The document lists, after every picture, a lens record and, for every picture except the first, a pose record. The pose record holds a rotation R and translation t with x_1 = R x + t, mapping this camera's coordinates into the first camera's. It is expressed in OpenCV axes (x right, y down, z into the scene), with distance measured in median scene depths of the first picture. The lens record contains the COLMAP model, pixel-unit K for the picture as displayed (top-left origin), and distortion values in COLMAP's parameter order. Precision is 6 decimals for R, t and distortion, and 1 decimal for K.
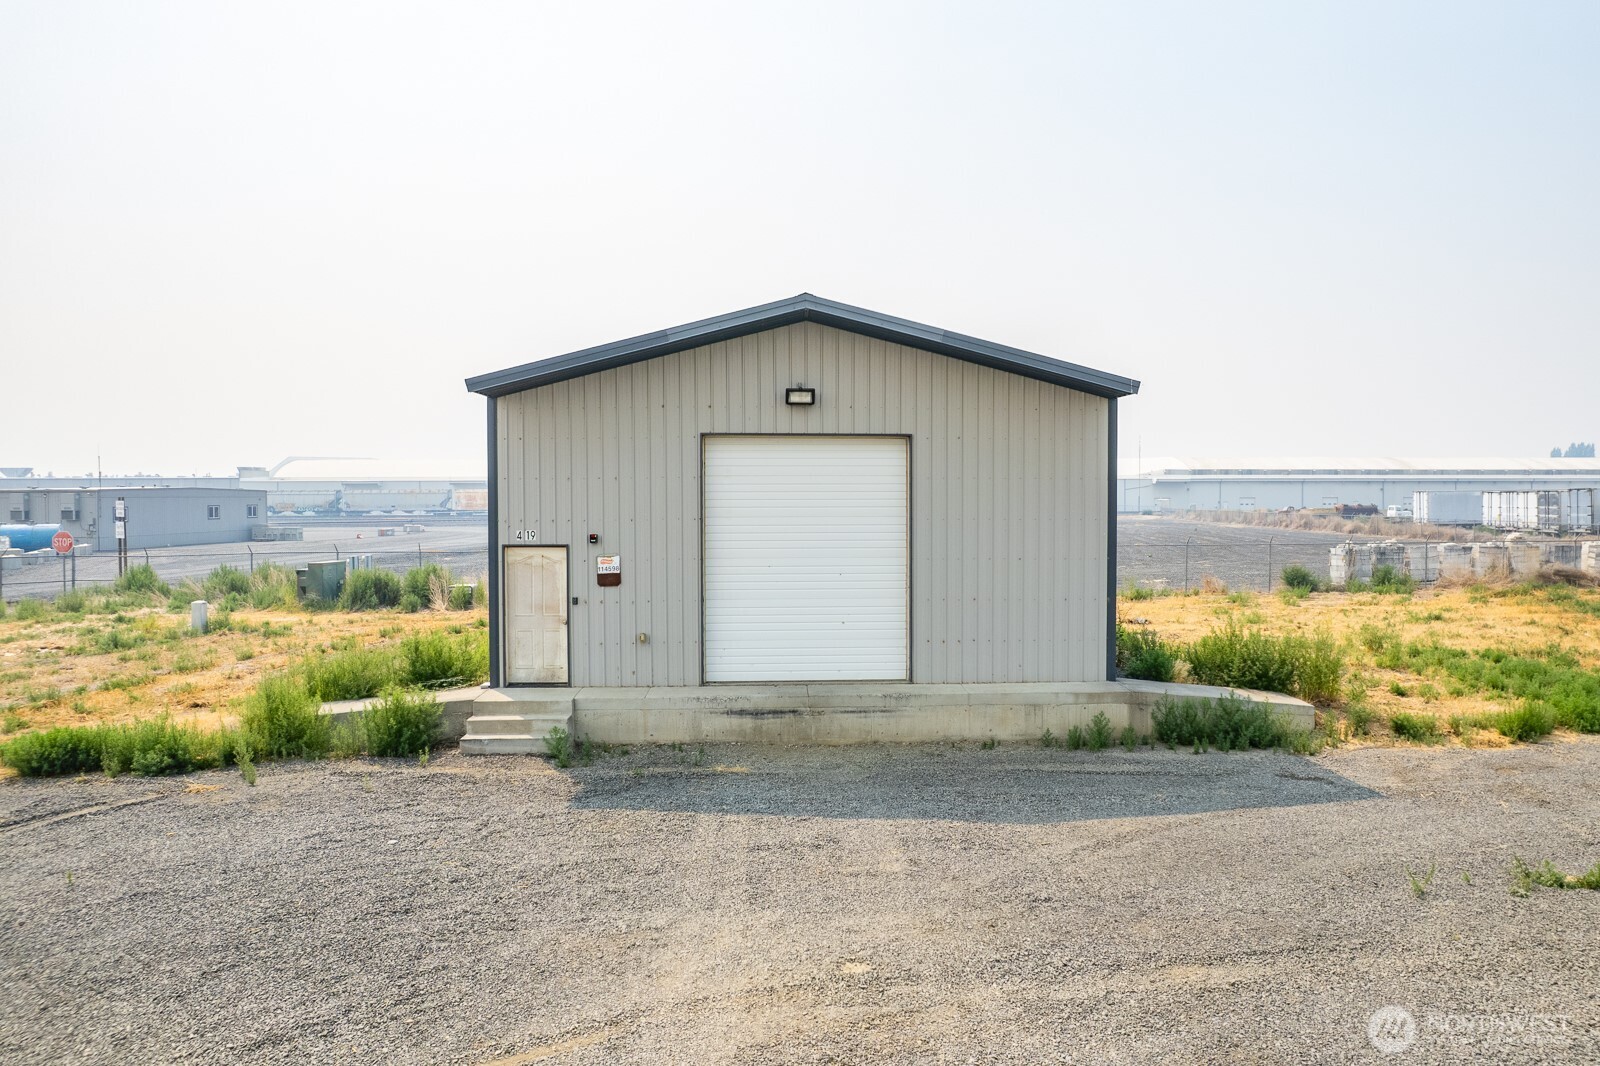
lens RADIAL K [[1055.3, 0, 822.1], [0, 1055.3, 503.0], [0, 0, 1]] dist [-0.060563, 0.044364]
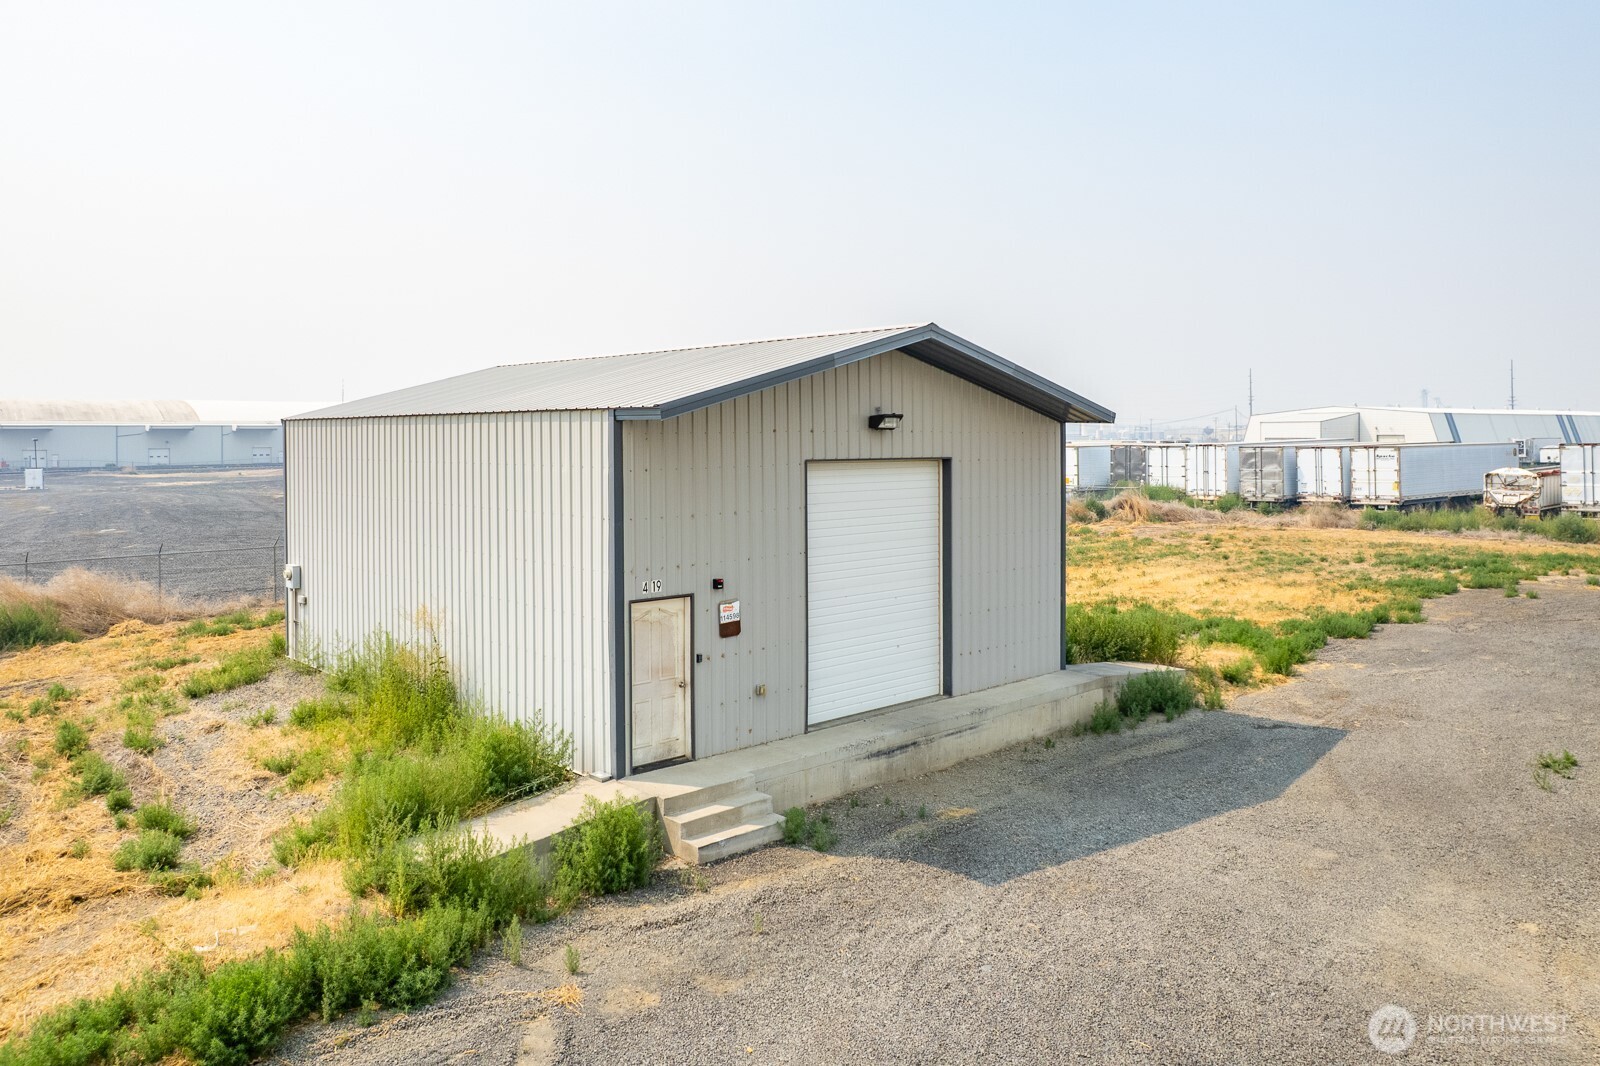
lens RADIAL K [[1135.6, 0, 732.1], [0, 1135.6, 440.4], [0, 0, 1]] dist [-0.046632, 0.001105]
pose [[0.786121, -0.003293, 0.618064, -0.812830], [0.007714, 0.999960, -0.004484, -0.082943], [-0.618024, 0.008293, 0.786115, 0.265980]]
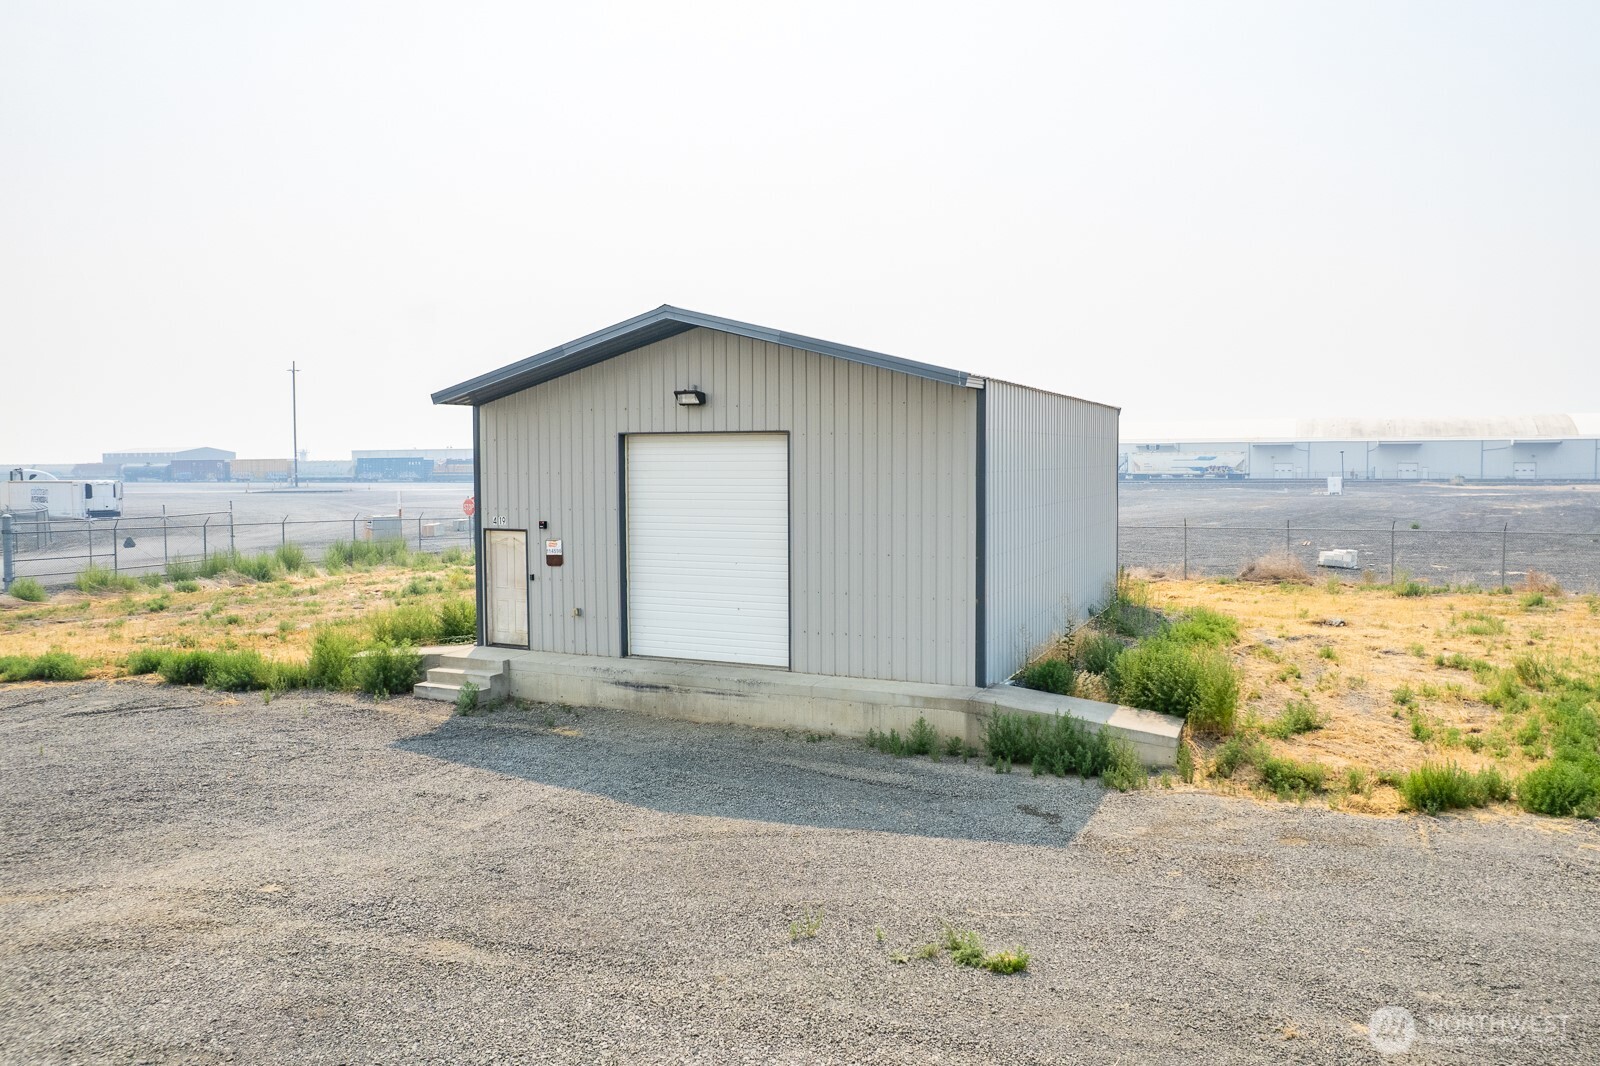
lens RADIAL K [[1055.3, 0, 822.1], [0, 1055.3, 503.0], [0, 0, 1]] dist [-0.060563, 0.044364]
pose [[0.897664, 0.014348, -0.440446, 0.595256], [0.001074, 0.999396, 0.034744, -0.031826], [0.440678, -0.031662, 0.897107, 0.093846]]
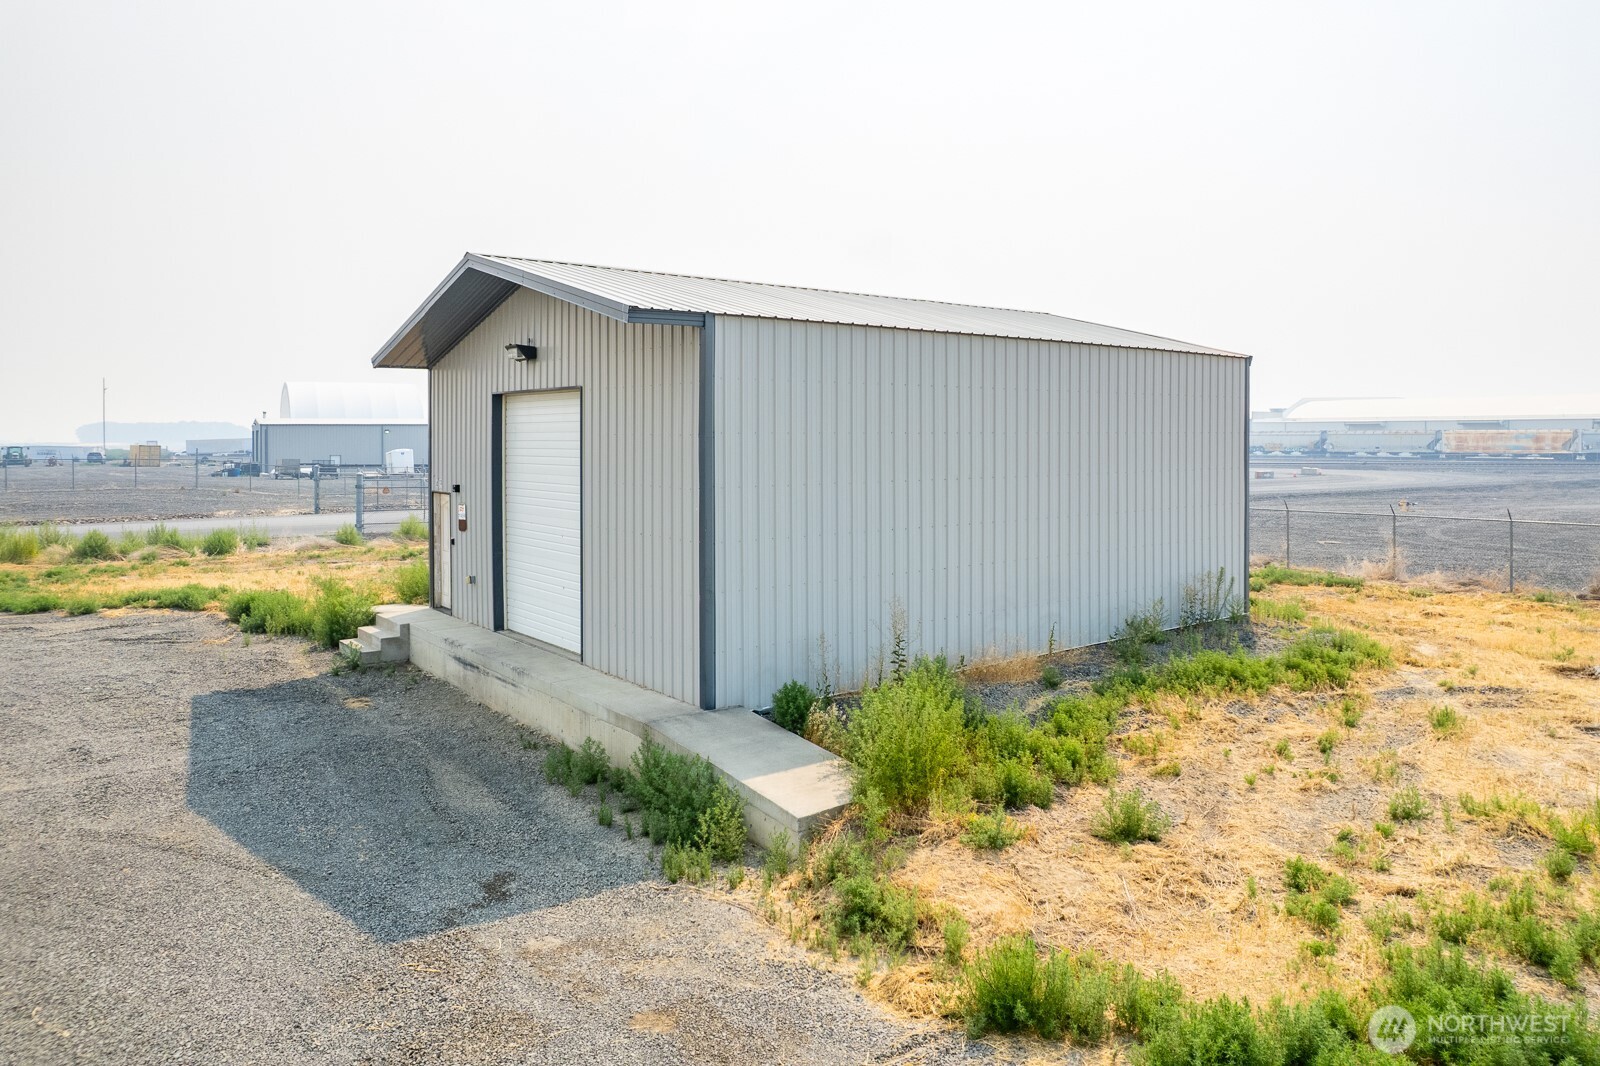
lens RADIAL K [[1042.5, 0, 845.8], [0, 1042.5, 447.0], [0, 0, 1]] dist [-0.028666, -0.000256]
pose [[0.613084, 0.007900, -0.789979, 0.967793], [-0.004818, 0.999969, 0.006261, -0.021054], [0.790003, -0.000032, 0.613102, 0.664882]]
